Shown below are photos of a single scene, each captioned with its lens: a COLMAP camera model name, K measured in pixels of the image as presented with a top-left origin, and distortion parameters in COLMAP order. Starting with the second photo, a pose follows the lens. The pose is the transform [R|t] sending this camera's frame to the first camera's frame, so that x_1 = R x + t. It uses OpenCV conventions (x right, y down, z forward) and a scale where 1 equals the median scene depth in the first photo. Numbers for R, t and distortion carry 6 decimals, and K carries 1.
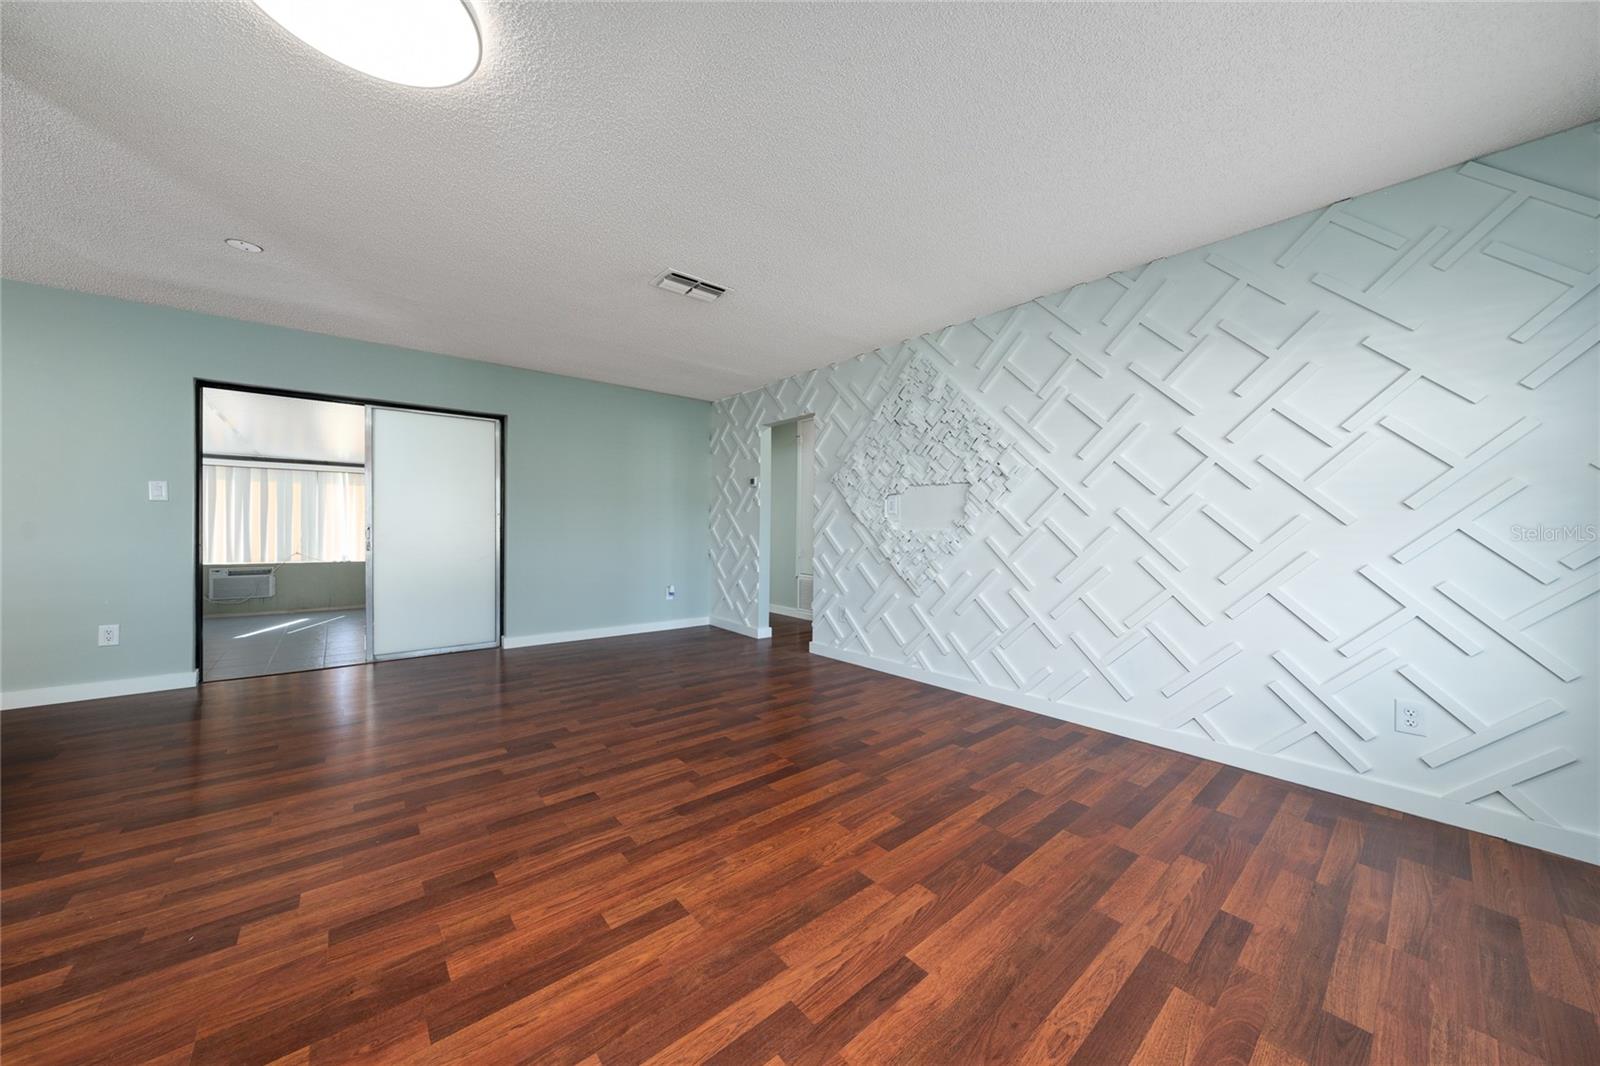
lens RADIAL K [[556.2, 0, 792.7], [0, 556.2, 529.1], [0, 0, 1]] dist [0.000928, 0.000179]
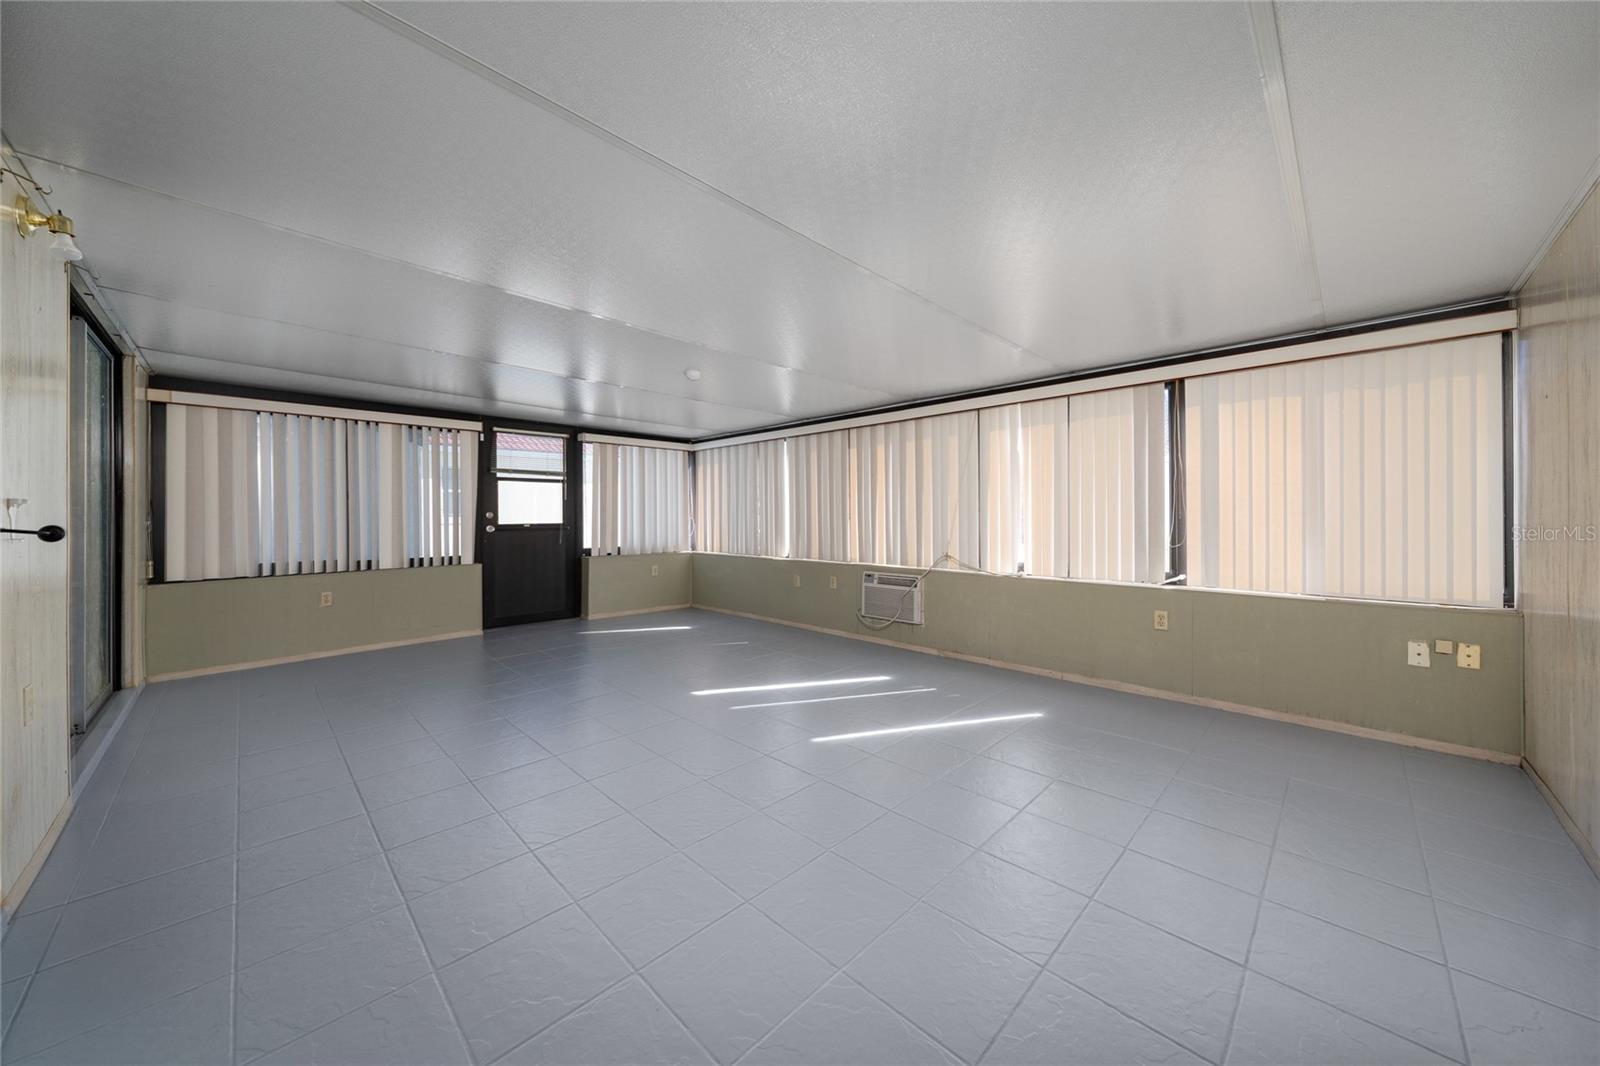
lens RADIAL K [[556.2, 0, 795.6], [0, 556.2, 532.9], [0, 0, 1]] dist [0.000928, 0.000179]
pose [[0.089395, -0.002887, -0.995992, -0.338454], [-0.006401, 0.999973, -0.003473, 0.024351], [0.995976, 0.006685, 0.089374, 0.847481]]
